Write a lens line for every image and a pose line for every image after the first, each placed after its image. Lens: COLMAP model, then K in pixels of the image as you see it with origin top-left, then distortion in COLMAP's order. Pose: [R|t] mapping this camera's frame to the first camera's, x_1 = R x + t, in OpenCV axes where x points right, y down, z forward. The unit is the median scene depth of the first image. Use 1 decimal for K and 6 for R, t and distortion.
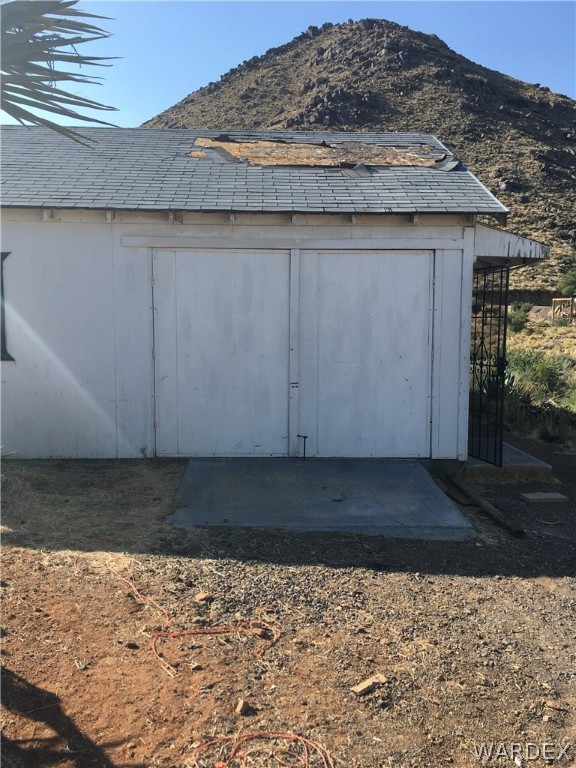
lens RADIAL K [[650.3, 0, 285.2], [0, 650.3, 386.2], [0, 0, 1]] dist [0.068504, -0.012680]
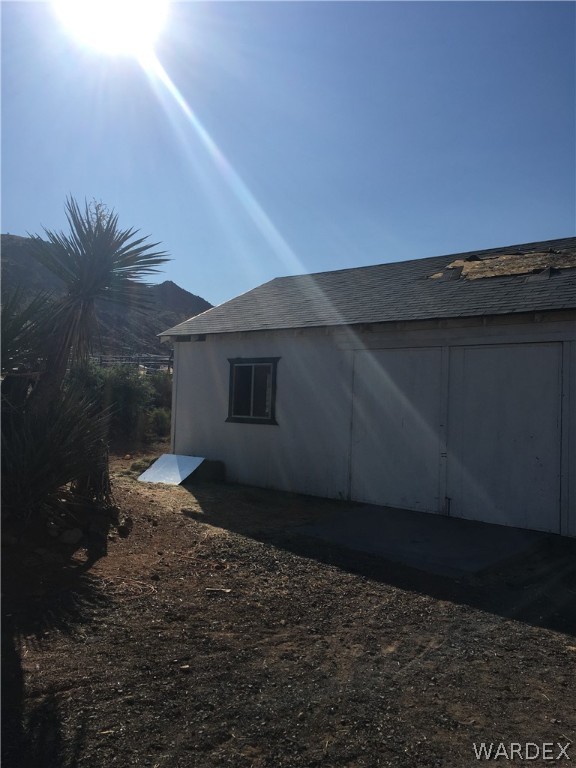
lens RADIAL K [[650.3, 0, 290.8], [0, 650.3, 383.5], [0, 0, 1]] dist [0.068504, -0.012680]
pose [[0.729326, -0.003846, -0.684155, 0.651892], [-0.100890, 0.988447, -0.113108, 0.033986], [0.676686, 0.151517, 0.720512, -0.103060]]
